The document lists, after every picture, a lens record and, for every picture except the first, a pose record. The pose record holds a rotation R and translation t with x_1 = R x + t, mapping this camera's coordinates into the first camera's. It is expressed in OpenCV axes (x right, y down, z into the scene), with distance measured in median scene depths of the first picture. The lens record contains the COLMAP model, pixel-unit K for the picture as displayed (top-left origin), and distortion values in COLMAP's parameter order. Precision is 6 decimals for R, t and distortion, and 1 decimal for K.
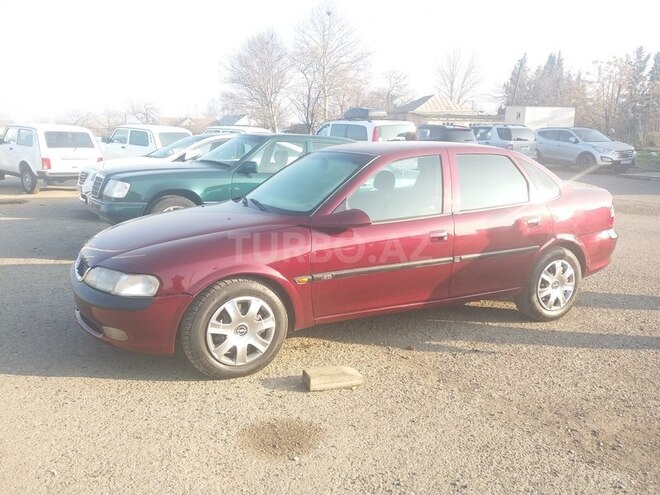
lens RADIAL K [[525.7, 0, 331.8], [0, 525.7, 247.1], [0, 0, 1]] dist [-0.012744, -0.015349]
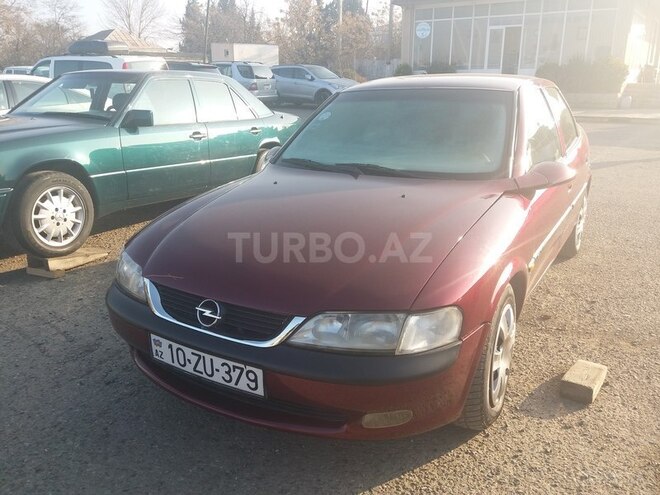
lens RADIAL K [[525.7, 0, 329.4], [0, 525.7, 248.5], [0, 0, 1]] dist [-0.012744, -0.015349]
pose [[0.818909, -0.185557, 0.543100, -0.129414], [0.125442, 0.981281, 0.146121, -0.019078], [-0.560047, -0.051532, 0.826856, 0.100692]]
